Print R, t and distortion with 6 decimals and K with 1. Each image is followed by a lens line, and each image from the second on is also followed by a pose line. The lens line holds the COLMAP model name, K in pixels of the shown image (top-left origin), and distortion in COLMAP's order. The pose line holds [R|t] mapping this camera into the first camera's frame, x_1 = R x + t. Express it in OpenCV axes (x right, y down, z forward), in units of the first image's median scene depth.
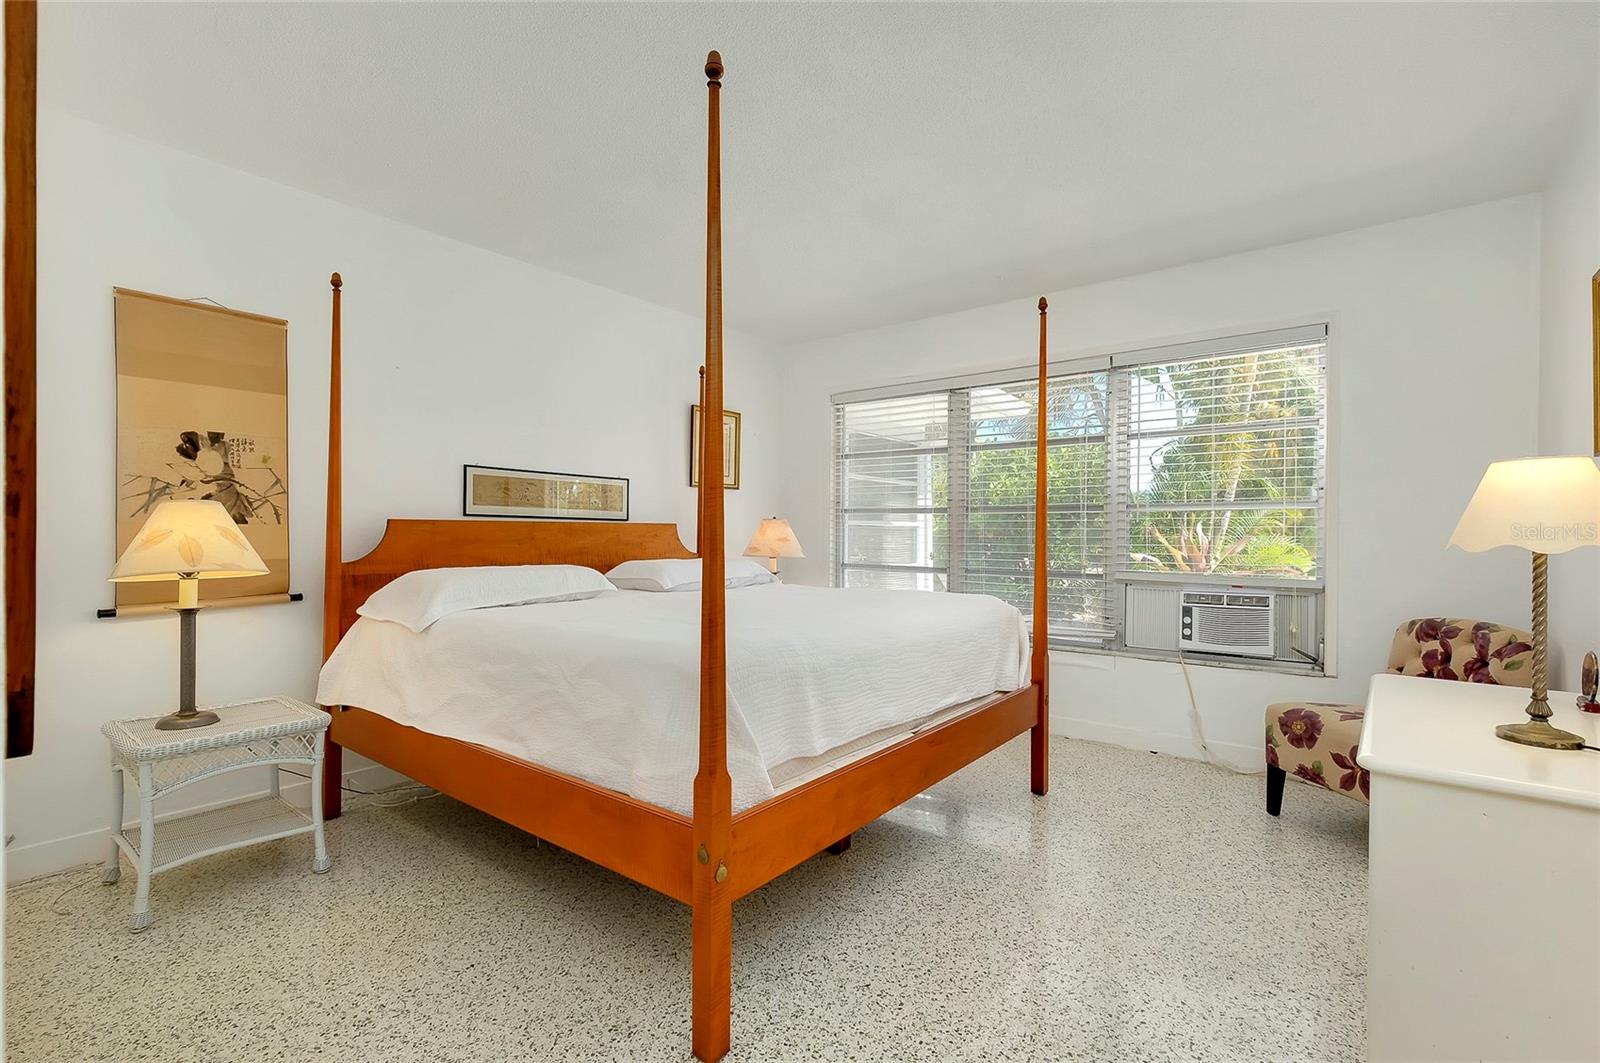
lens RADIAL K [[725.0, 0, 768.3], [0, 725.0, 537.9], [0, 0, 1]] dist [-0.007736, 0.001228]
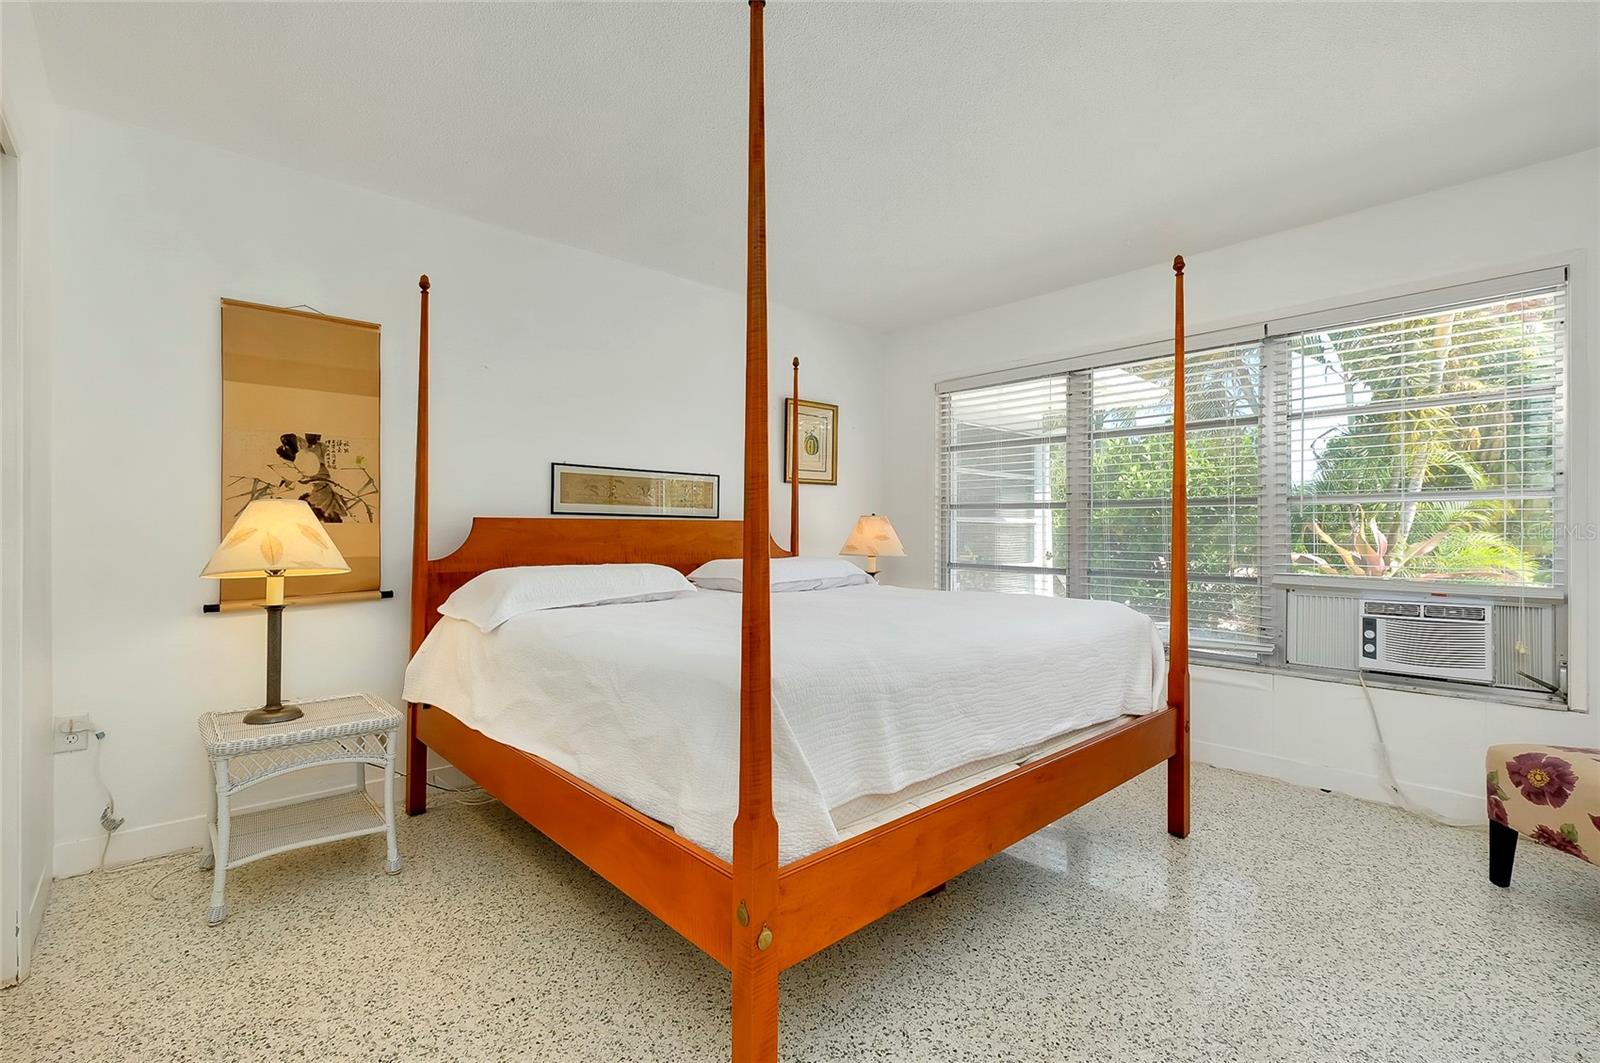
lens RADIAL K [[709.1, 0, 762.5], [0, 709.1, 527.8], [0, 0, 1]] dist [-0.003840, 0.000310]
pose [[0.985262, -0.002488, -0.171034, 0.042928], [0.000596, 0.999938, -0.011107, -0.000425], [0.171051, 0.010842, 0.985202, 0.111420]]
